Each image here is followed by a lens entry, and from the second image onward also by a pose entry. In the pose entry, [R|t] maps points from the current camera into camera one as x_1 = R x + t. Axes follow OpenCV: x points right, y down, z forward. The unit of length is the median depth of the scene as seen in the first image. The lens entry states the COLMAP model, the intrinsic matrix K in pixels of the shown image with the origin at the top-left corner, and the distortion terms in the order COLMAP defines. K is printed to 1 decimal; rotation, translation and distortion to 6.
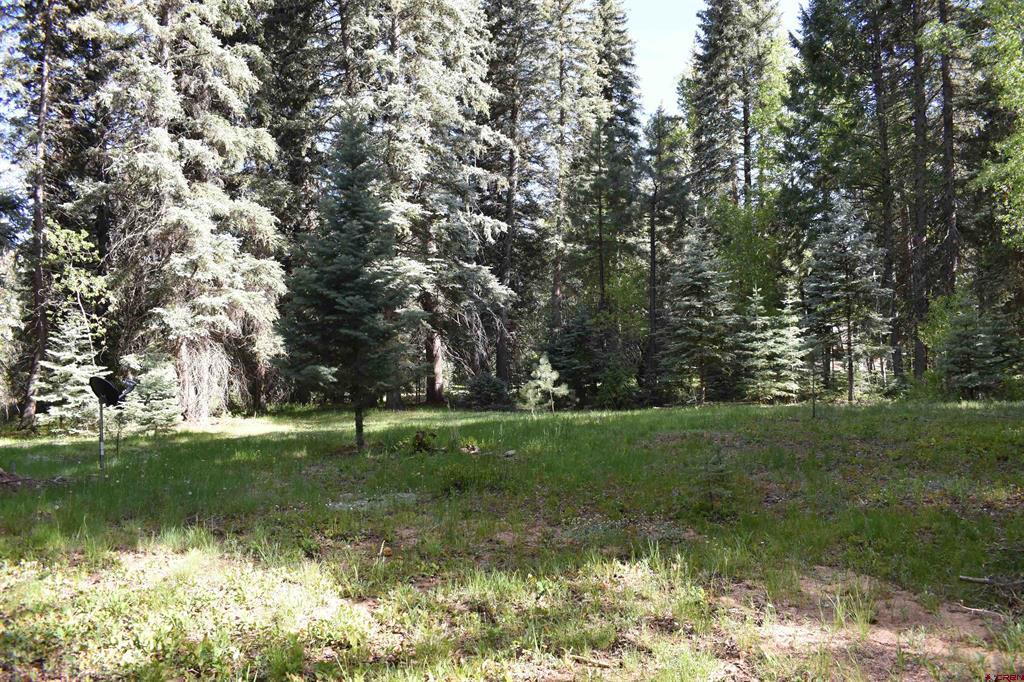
lens RADIAL K [[799.0, 0, 514.0], [0, 799.0, 340.9], [0, 0, 1]] dist [-0.102251, 0.021188]
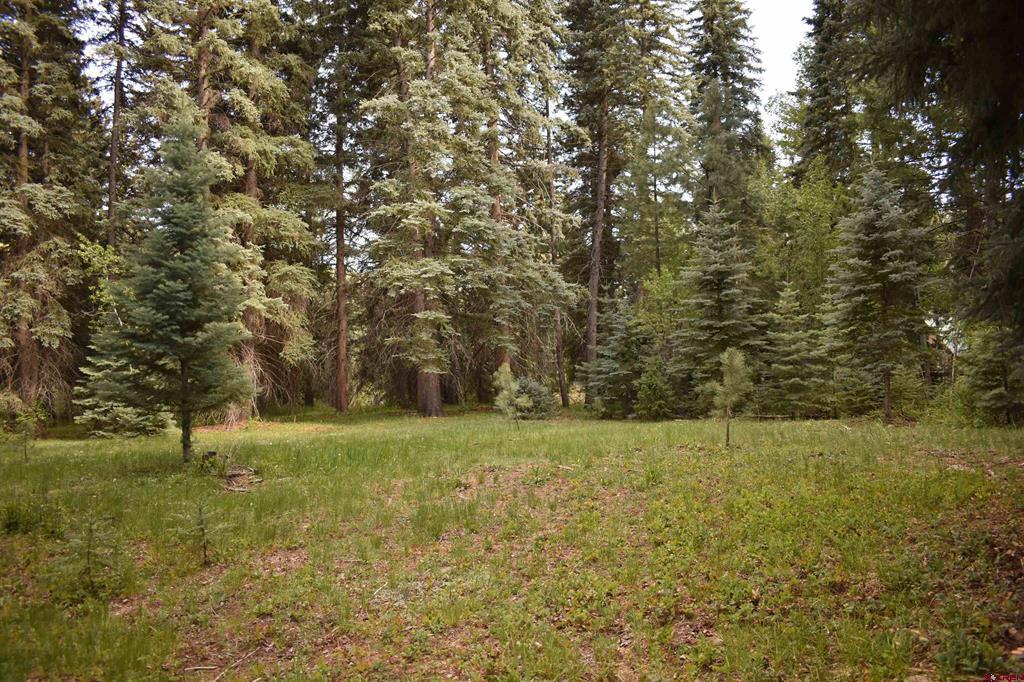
lens RADIAL K [[799.0, 0, 510.9], [0, 799.0, 339.6], [0, 0, 1]] dist [-0.102251, 0.021188]
pose [[0.965398, -0.008576, -0.260638, 0.229973], [0.009224, 0.999957, 0.001266, -0.007689], [0.260616, -0.003626, 0.965436, 0.104482]]
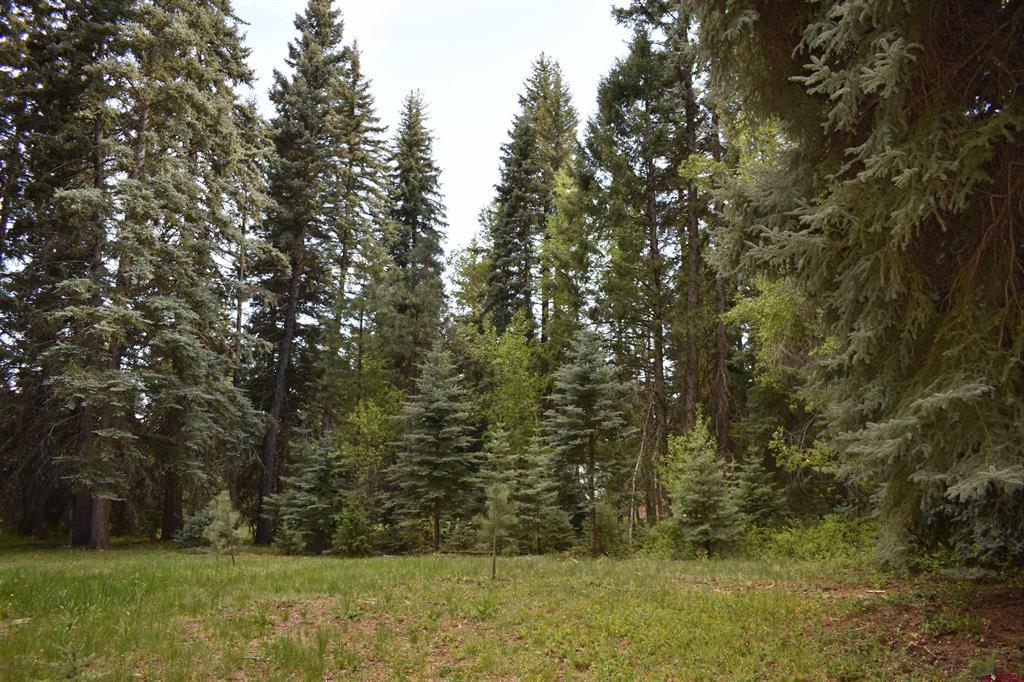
lens RADIAL K [[799.0, 0, 515.7], [0, 799.0, 342.4], [0, 0, 1]] dist [-0.102251, 0.021188]
pose [[0.980815, 0.059371, 0.185679, 0.142812], [-0.027544, 0.985145, -0.169503, -0.003052], [-0.192984, 0.161137, 0.967880, 0.097496]]
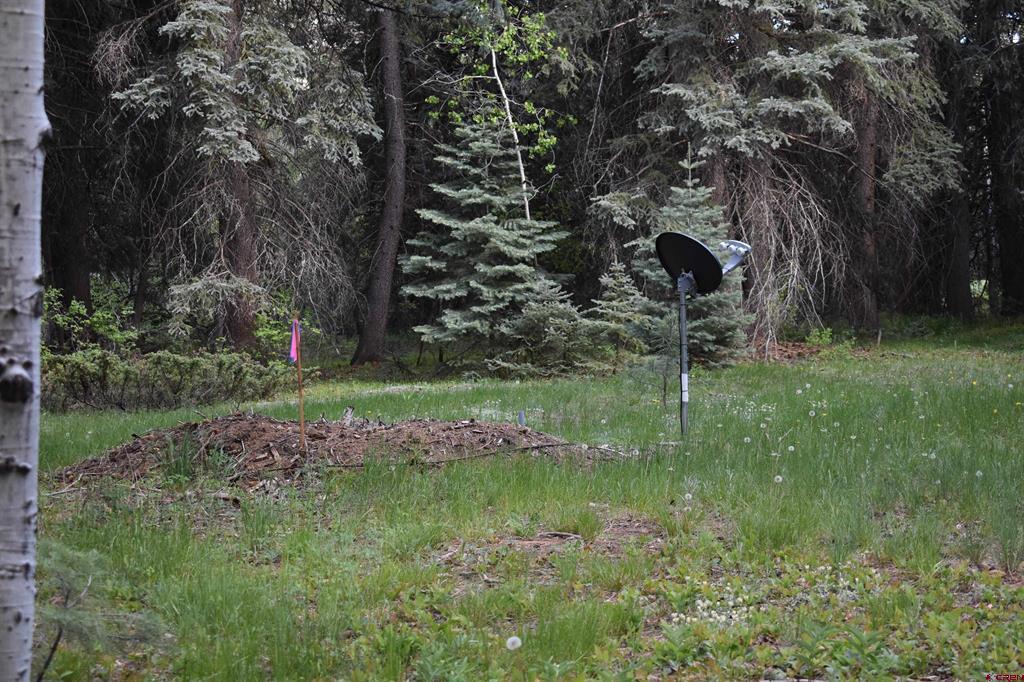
lens RADIAL K [[2072.4, 0, 515.0], [0, 2072.4, 342.9], [0, 0, 1]] dist [0.036809, 0.000000]
pose [[0.906715, 0.023082, -0.421111, -0.047783], [0.013490, 0.996403, 0.083659, 0.003222], [0.421528, -0.081536, 0.903142, -0.073445]]
